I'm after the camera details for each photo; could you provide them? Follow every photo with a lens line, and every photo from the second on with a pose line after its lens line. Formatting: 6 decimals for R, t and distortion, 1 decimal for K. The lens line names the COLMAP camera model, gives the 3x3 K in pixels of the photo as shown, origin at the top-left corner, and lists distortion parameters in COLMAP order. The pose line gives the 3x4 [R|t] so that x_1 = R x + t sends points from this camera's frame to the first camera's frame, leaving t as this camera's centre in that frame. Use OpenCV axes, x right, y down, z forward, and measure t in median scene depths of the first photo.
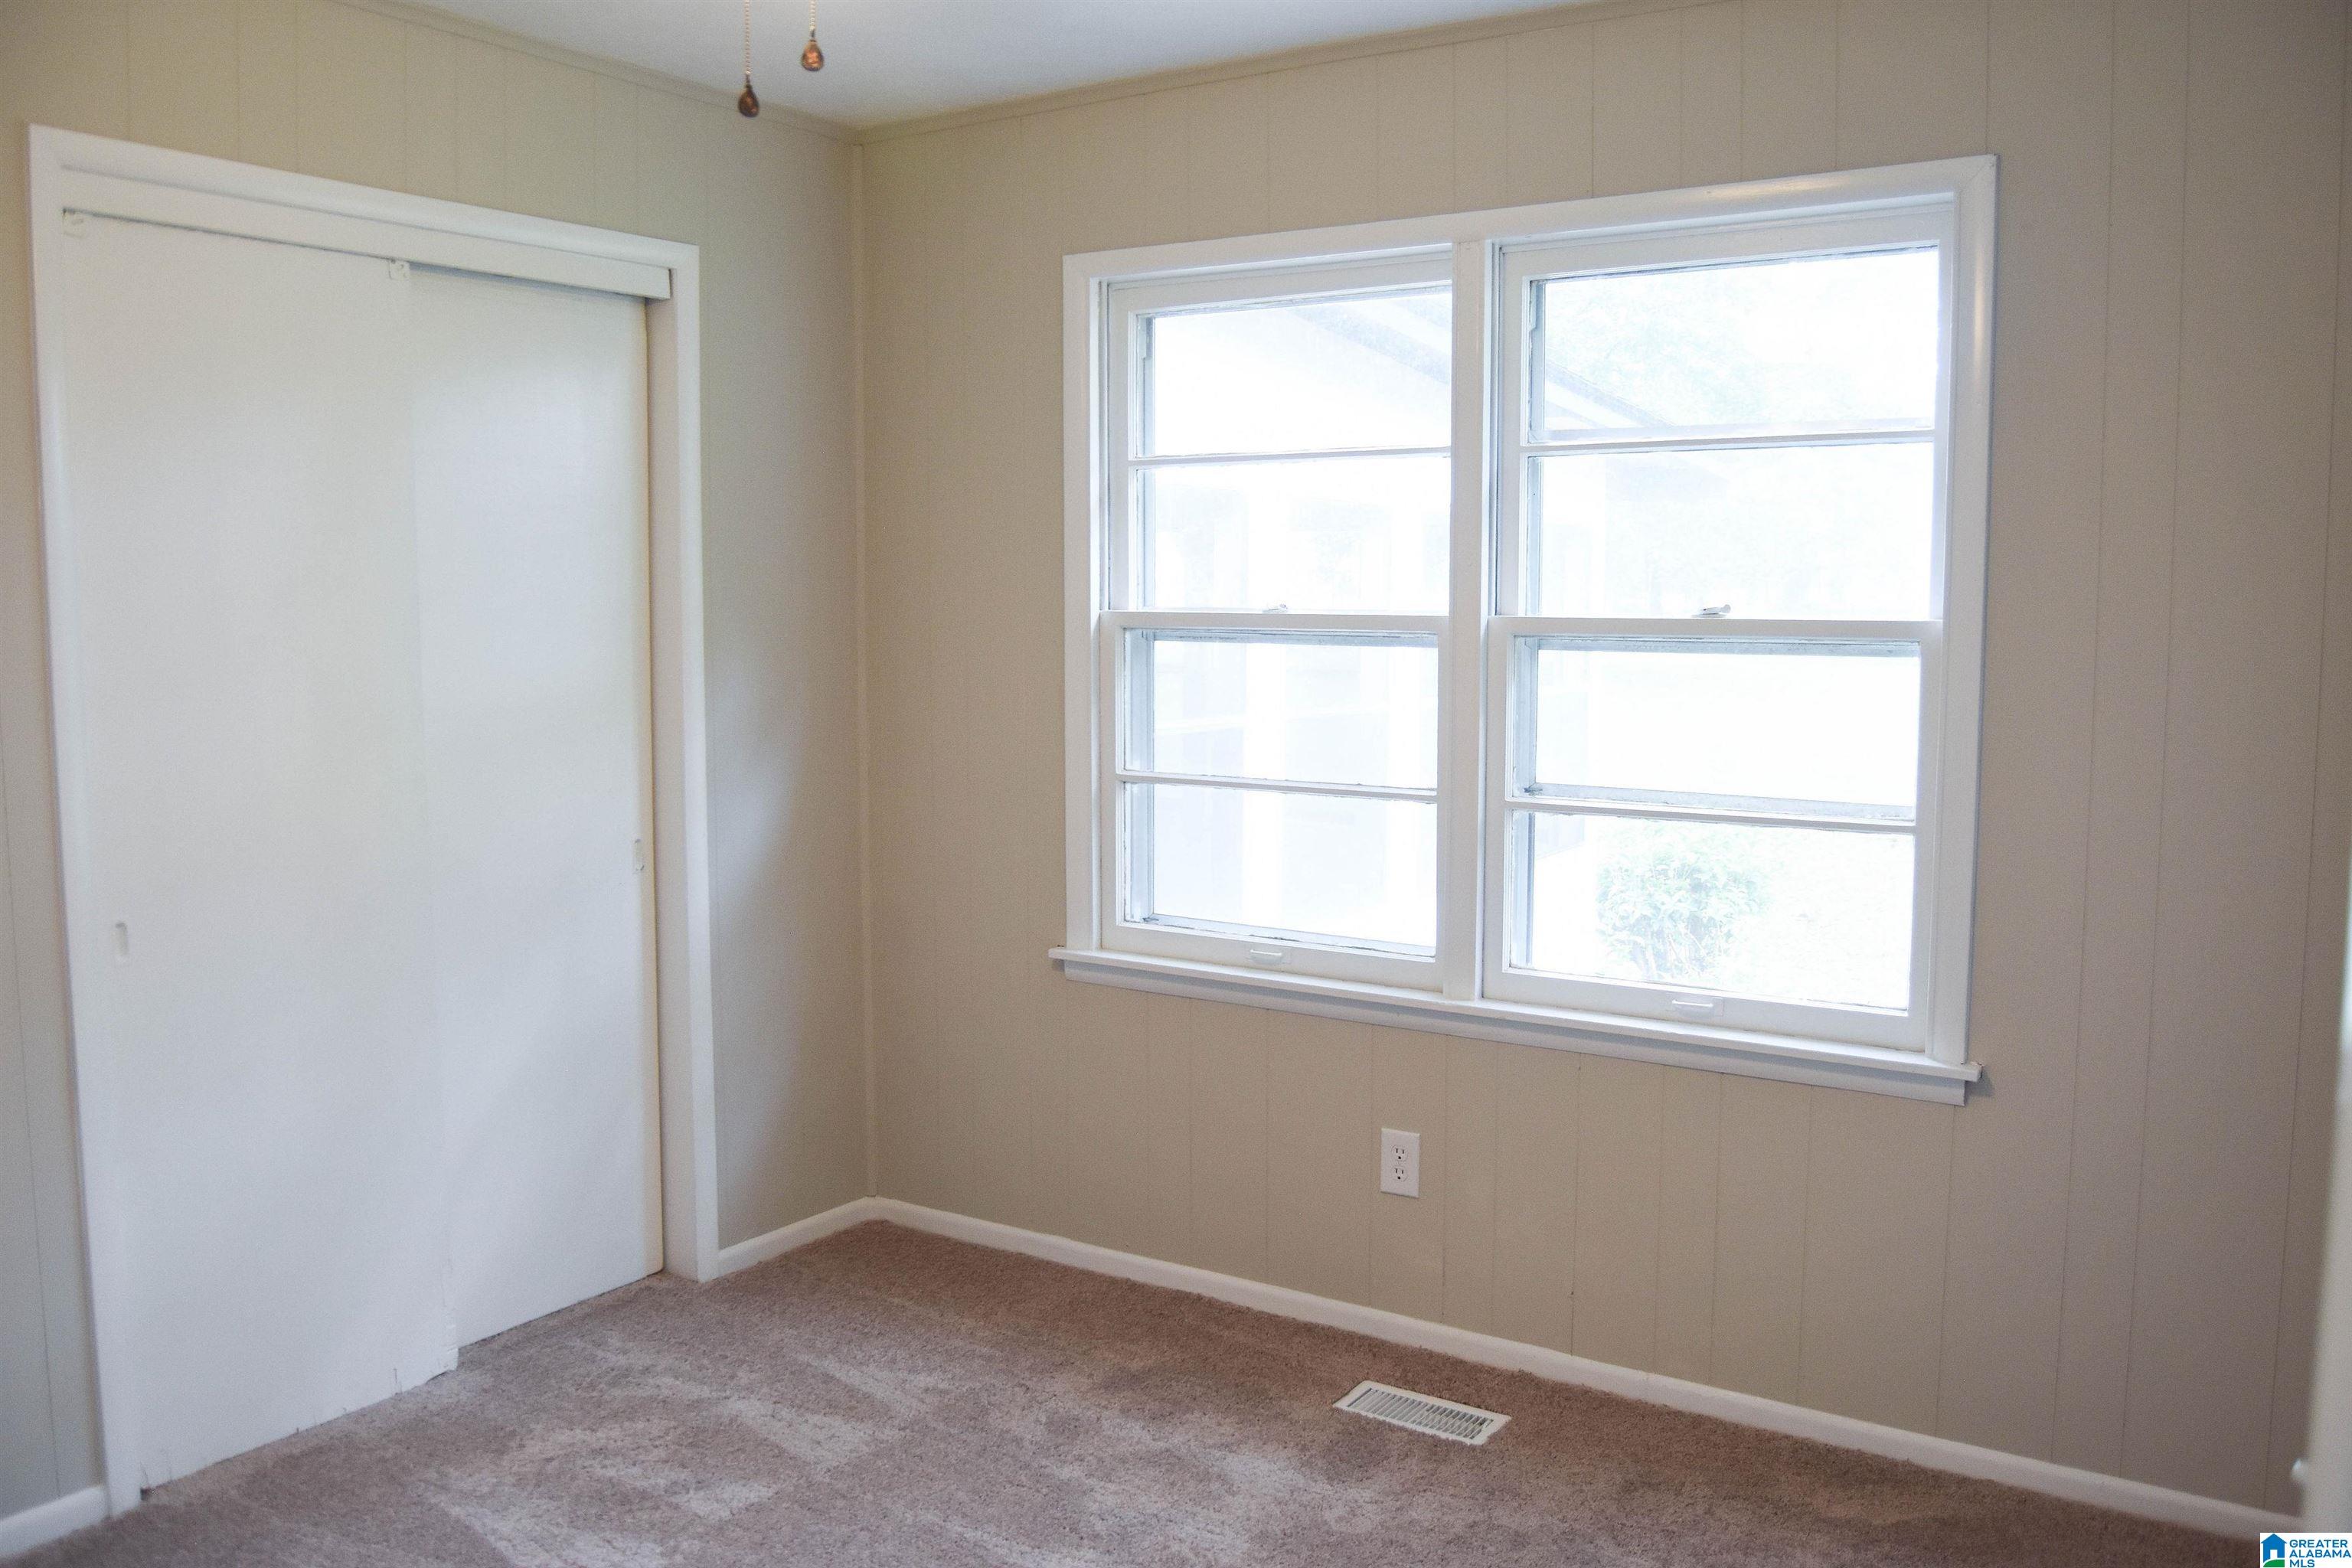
lens RADIAL K [[1911.7, 0, 1176.6], [0, 1911.7, 797.7], [0, 0, 1]] dist [-0.086108, 0.033887]
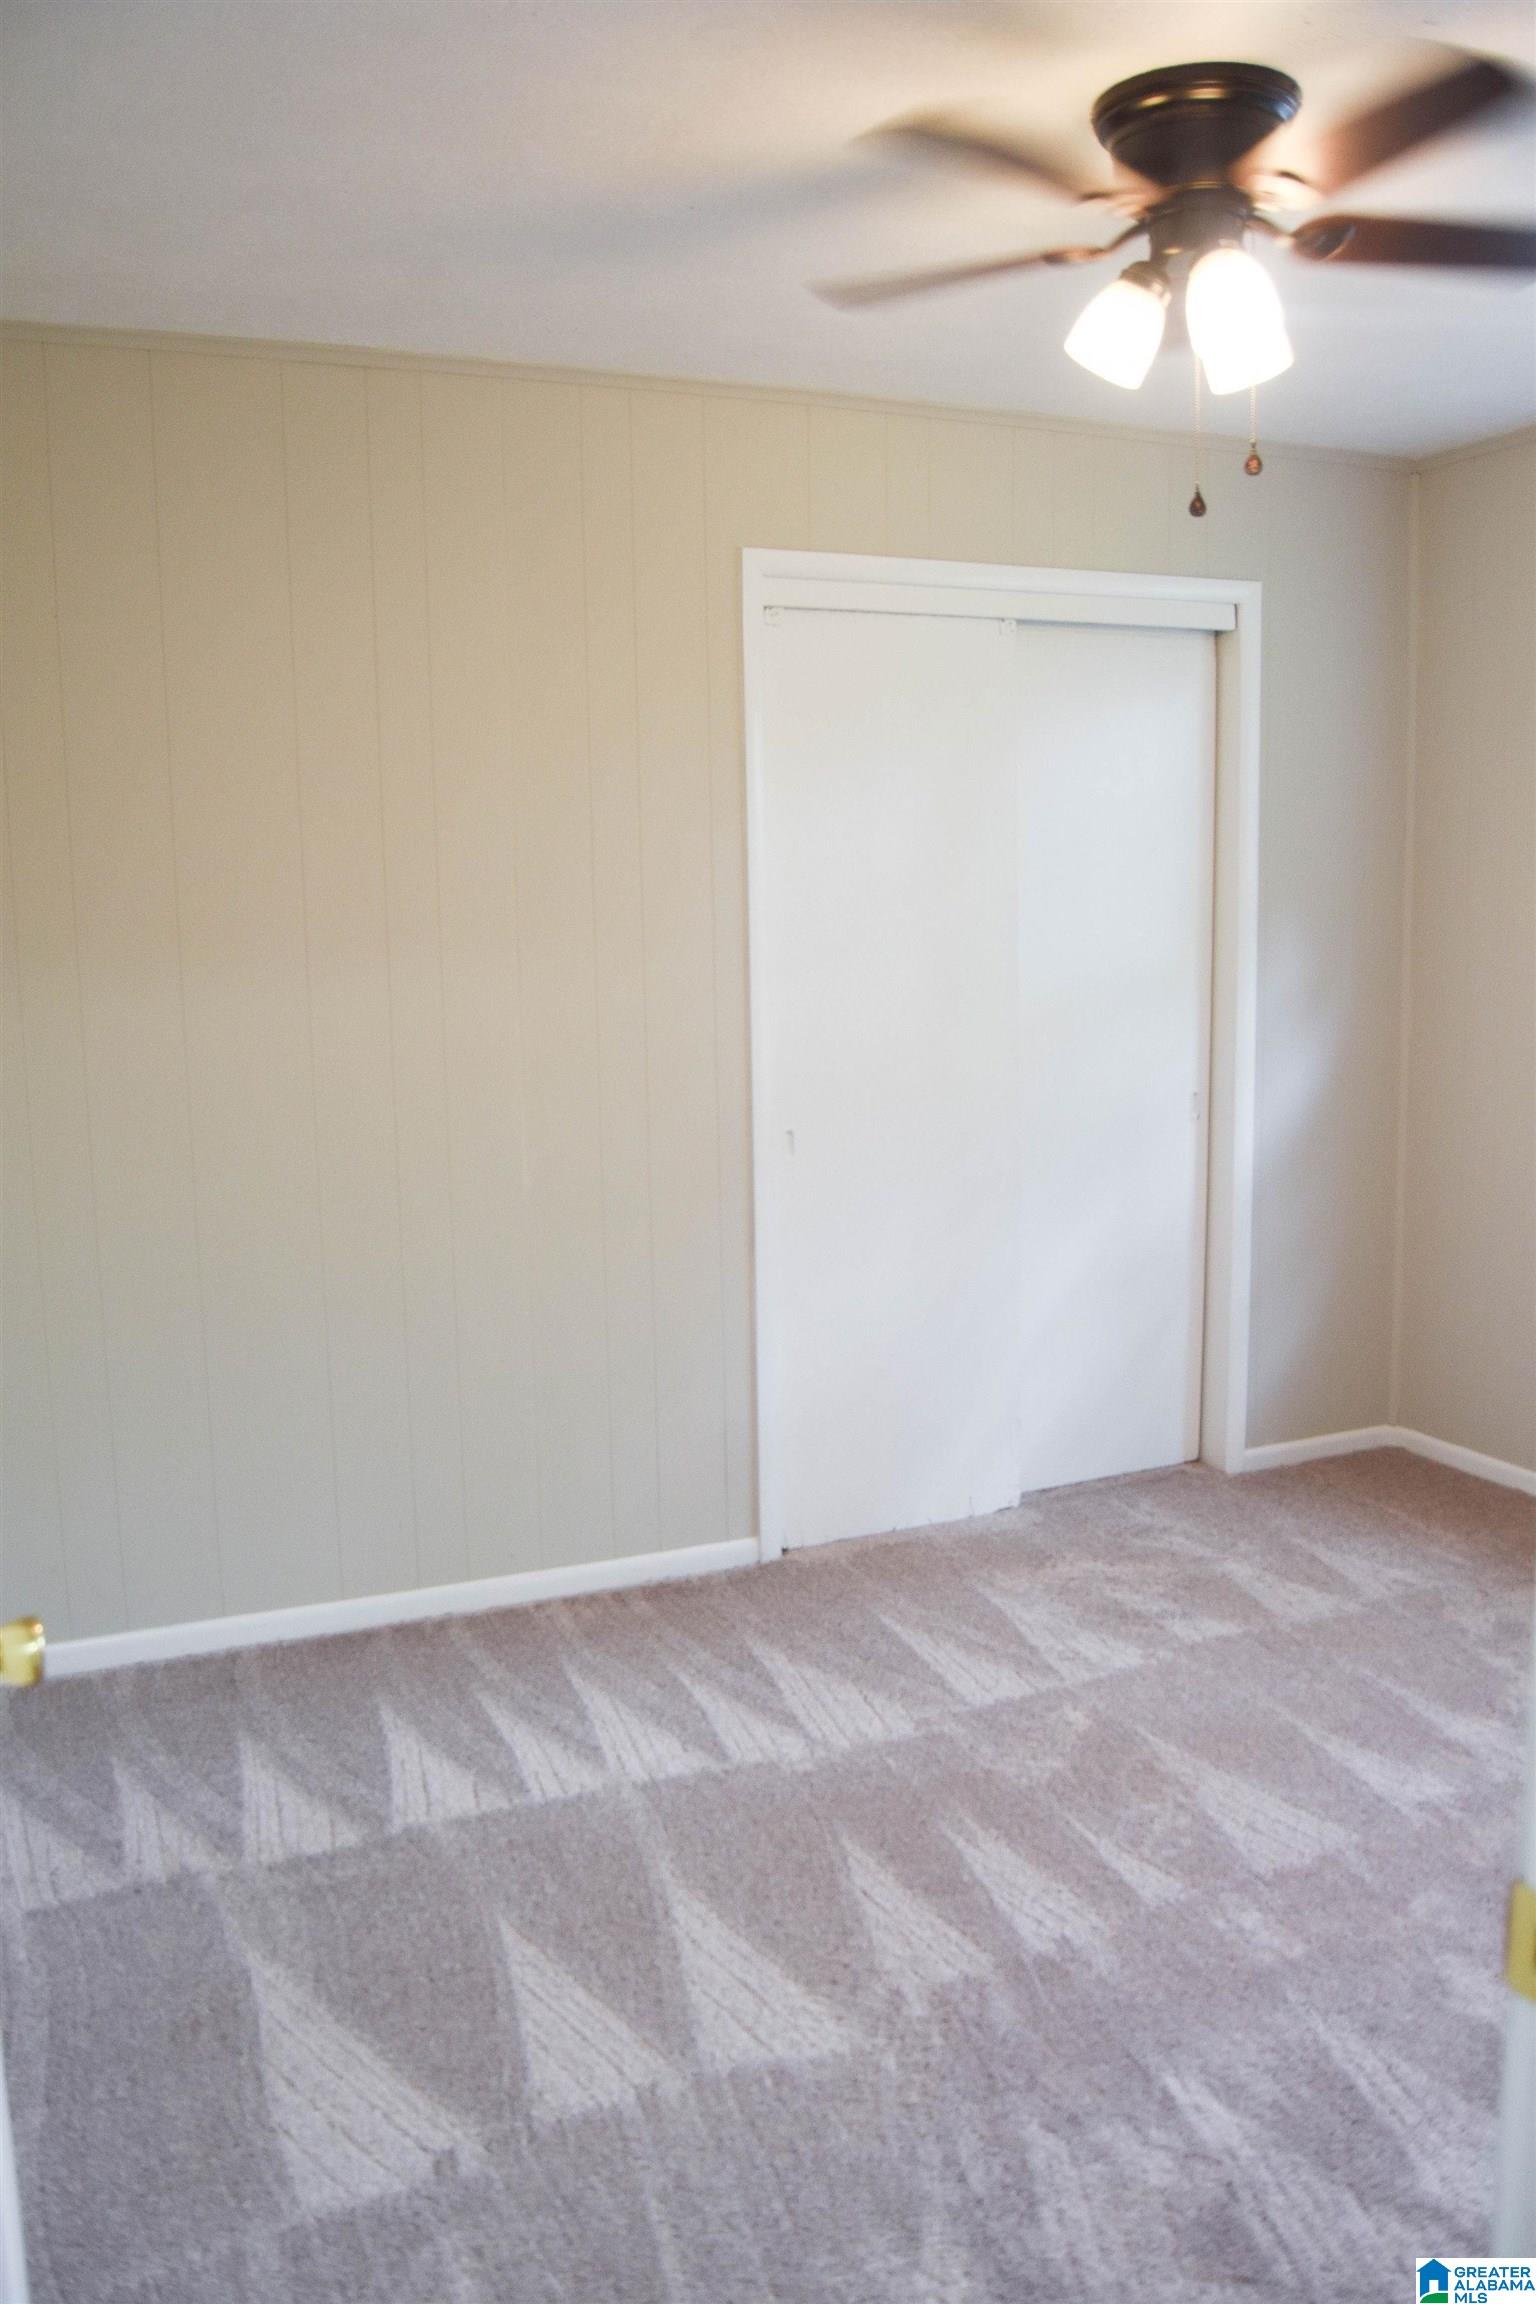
lens RADIAL K [[1854.3, 0, 768.0], [0, 1854.3, 1152.0], [0, 0, 1]] dist [-0.095315, 0.036630]
pose [[0.845874, 0.059048, -0.530104, 0.113736], [-0.038331, 0.998013, 0.050005, 0.013285], [0.532004, -0.021979, 0.846457, -0.126120]]
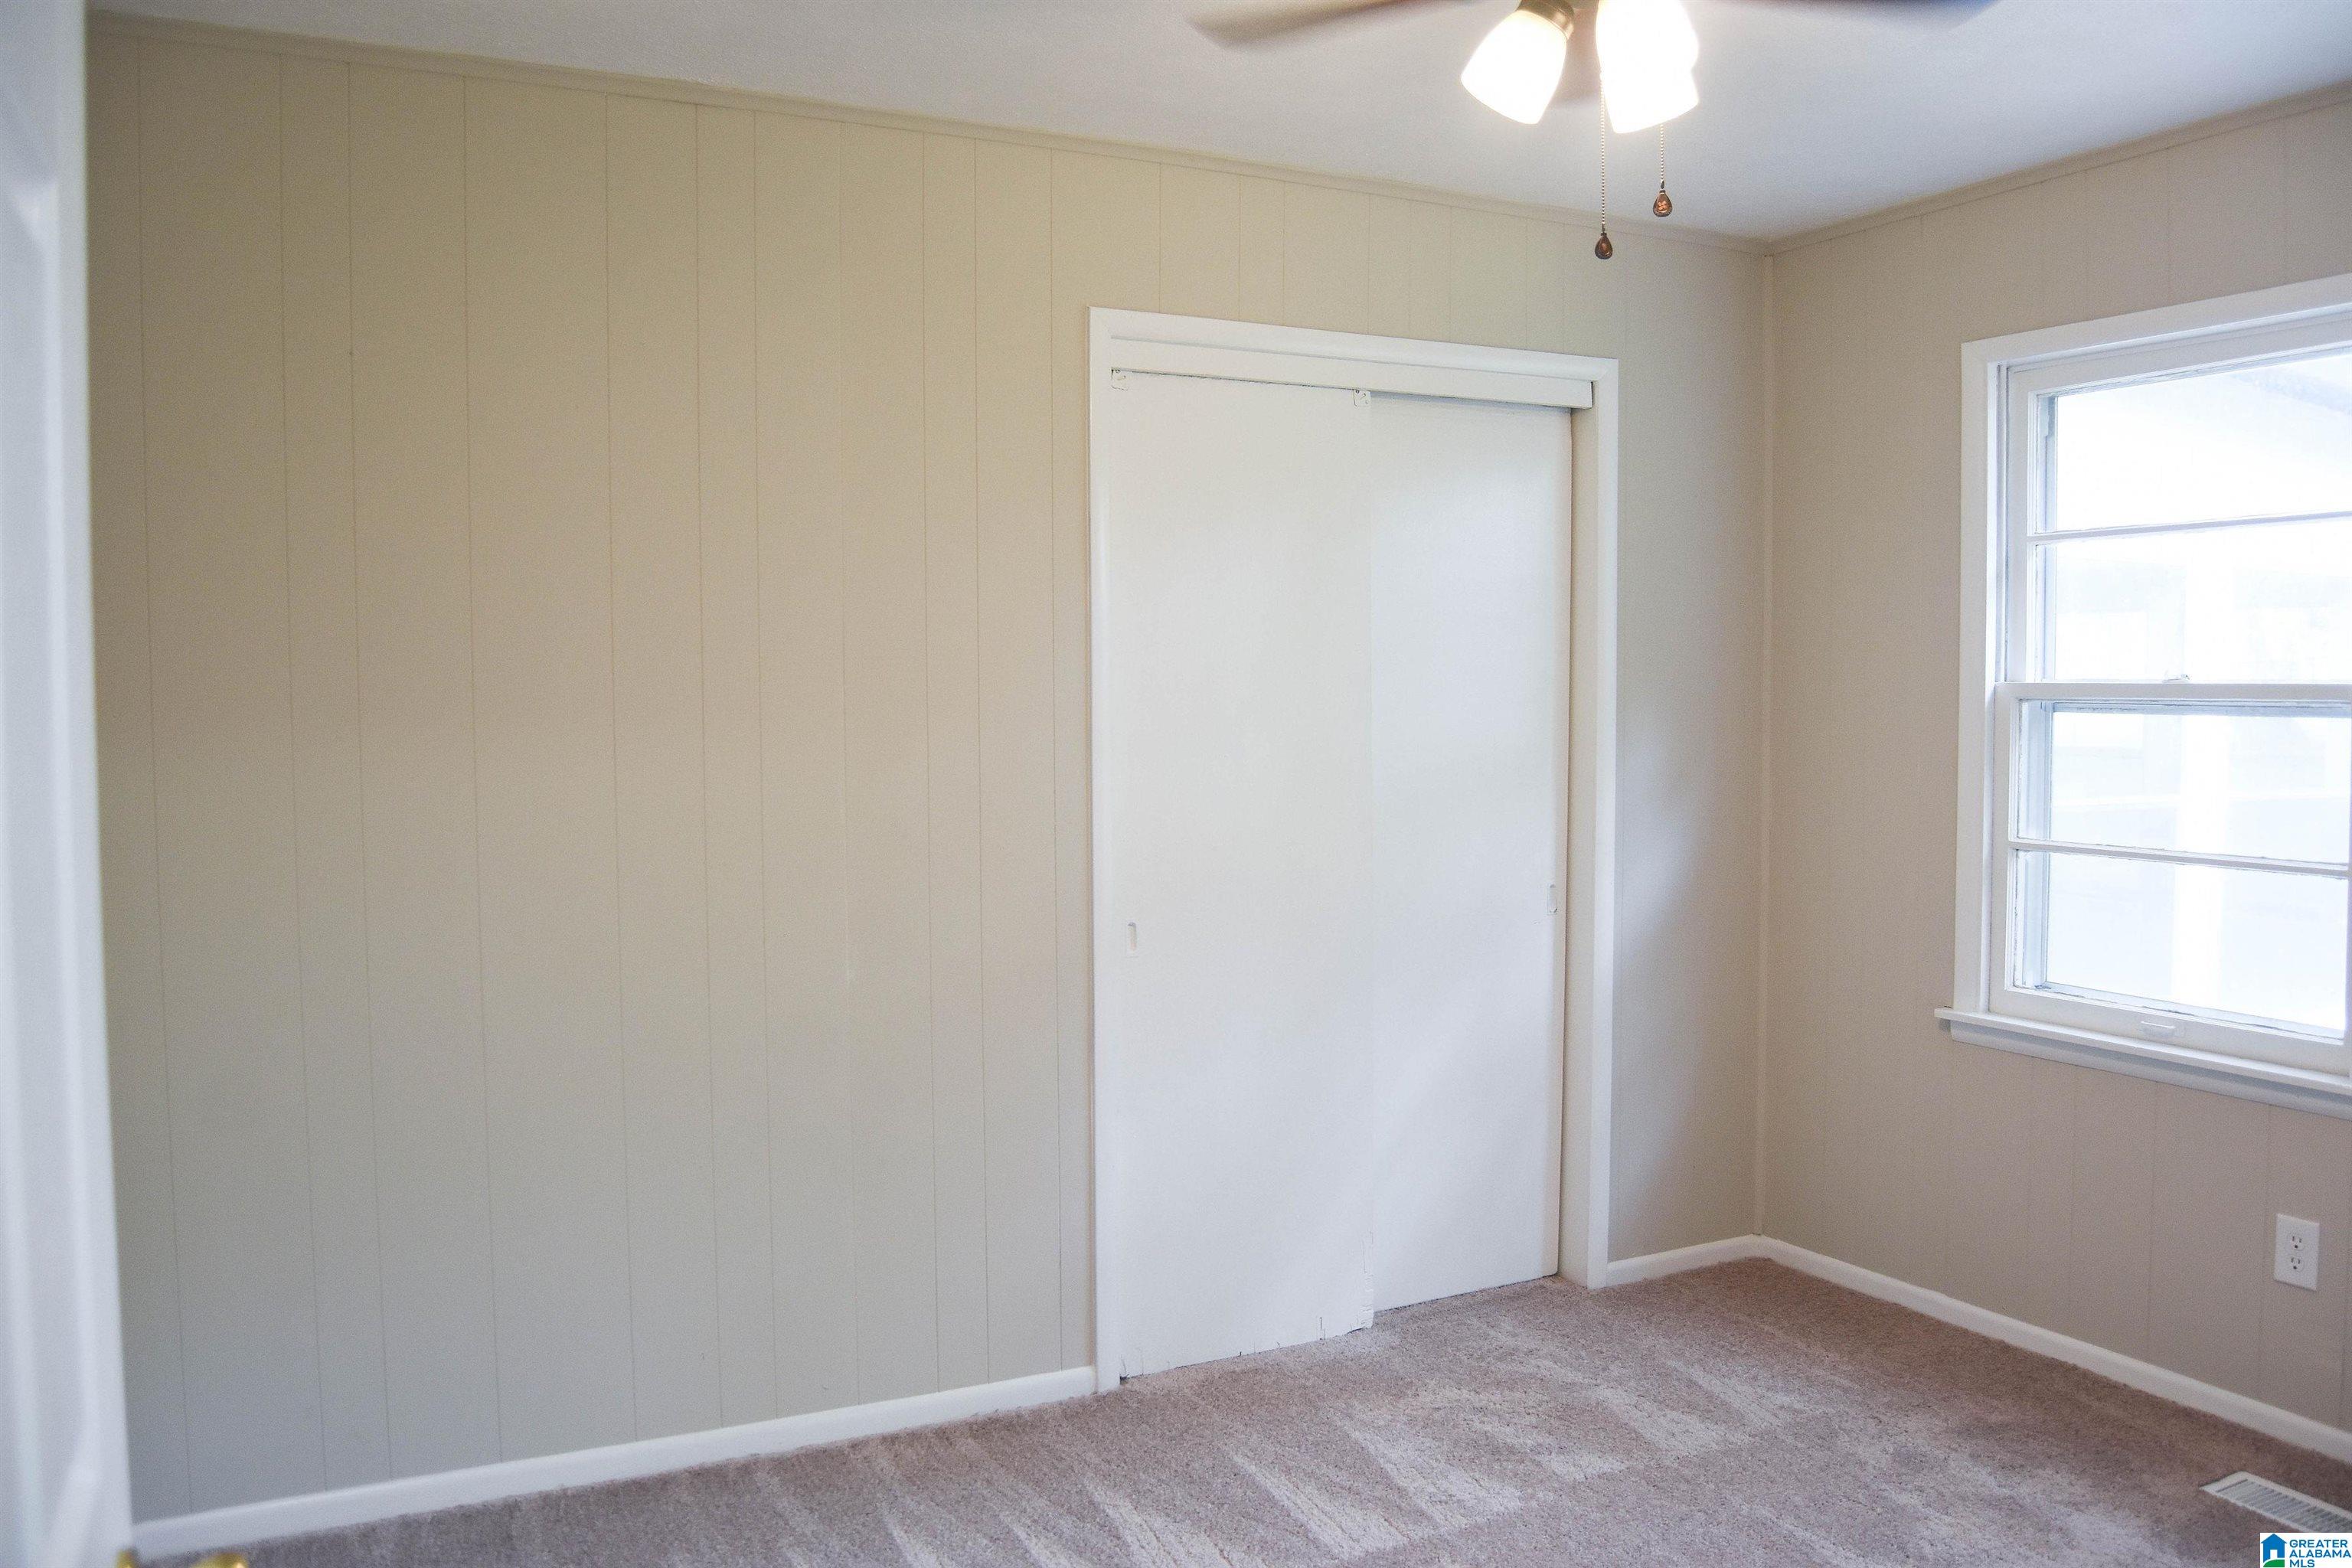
lens RADIAL K [[1854.7, 0, 1183.6], [0, 1854.7, 780.8], [0, 0, 1]] dist [-0.095670, 0.039900]
pose [[0.875677, 0.019668, -0.482496, 0.058494], [-0.045490, 0.998087, -0.041873, 0.018461], [0.480750, 0.058616, 0.874897, -0.076056]]
